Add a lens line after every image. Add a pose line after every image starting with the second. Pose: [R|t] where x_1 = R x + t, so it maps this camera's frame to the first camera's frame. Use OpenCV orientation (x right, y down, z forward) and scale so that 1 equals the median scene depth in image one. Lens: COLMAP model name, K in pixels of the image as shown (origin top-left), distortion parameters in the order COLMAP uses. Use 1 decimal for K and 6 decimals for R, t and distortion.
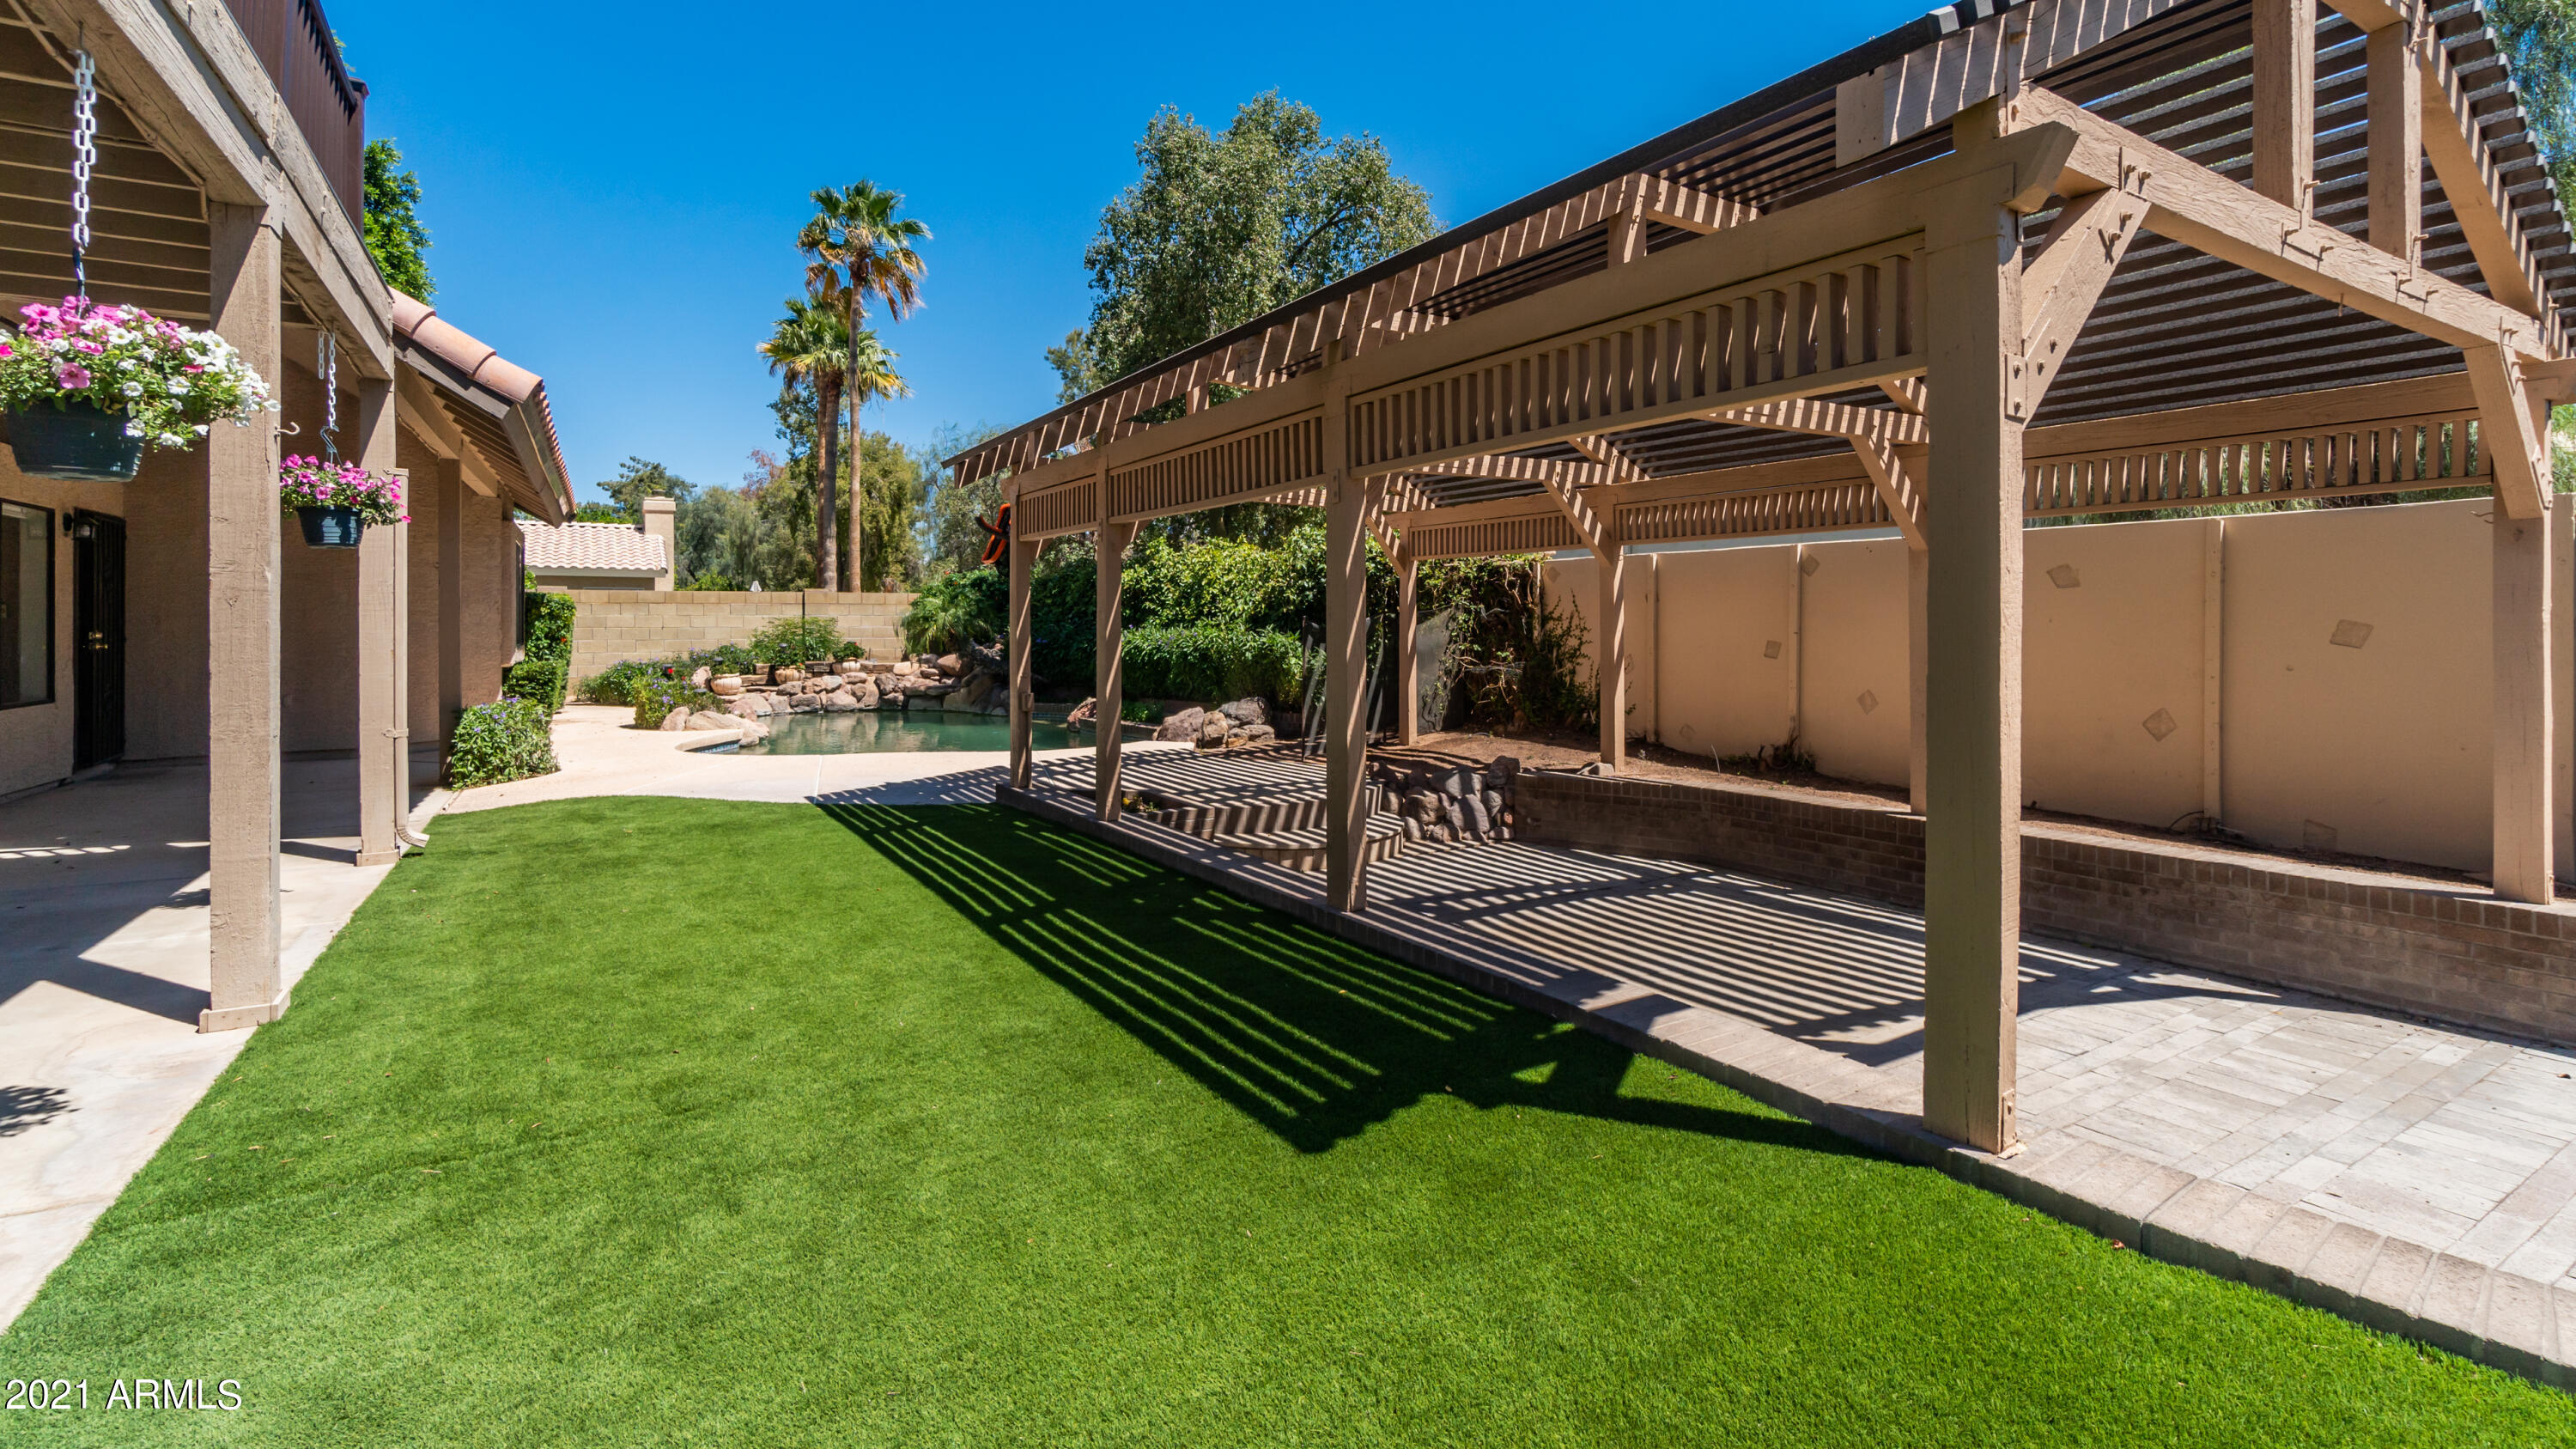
lens RADIAL K [[1133.1, 0, 1276.8], [0, 1133.1, 618.3], [0, 0, 1]] dist [-0.000775, 0.000011]
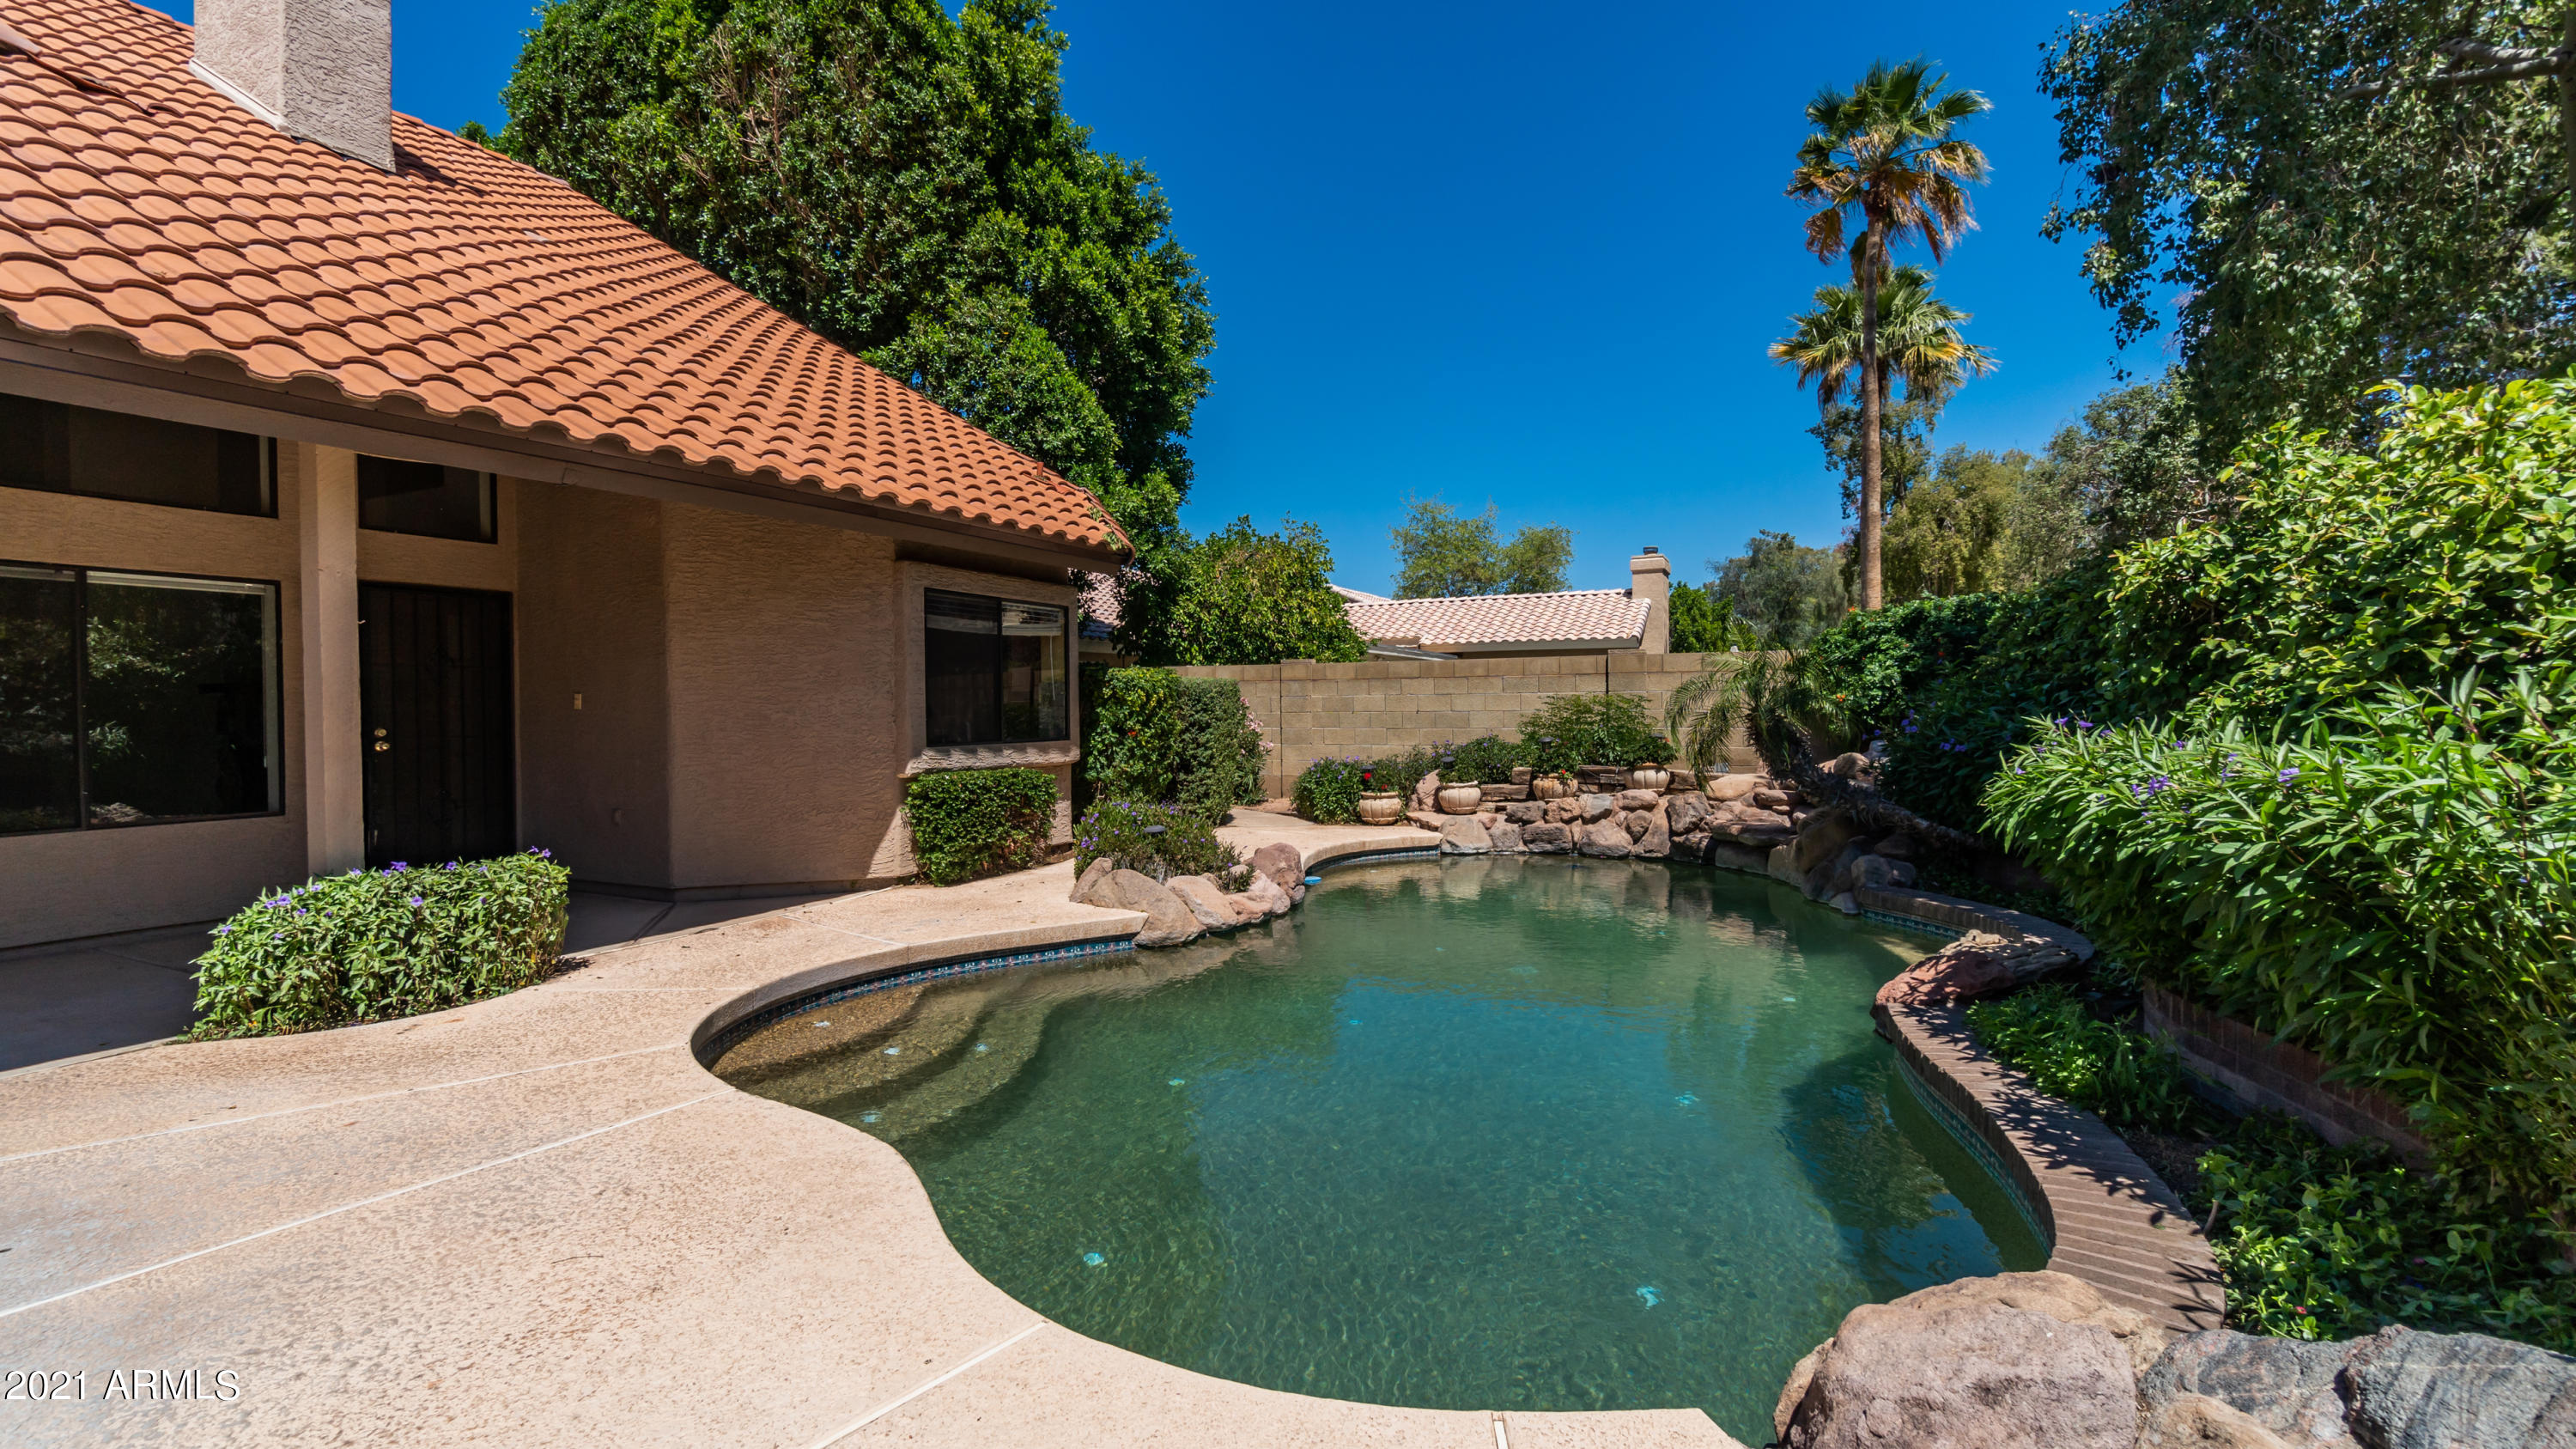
lens RADIAL K [[1121.2, 0, 1243.6], [0, 1121.2, 716.1], [0, 0, 1]] dist [-0.001416, -0.000293]
pose [[0.552921, 0.004881, -0.833219, -0.006905], [0.012582, 0.999820, 0.014206, -0.000529], [0.833139, -0.018338, 0.552760, 0.469991]]
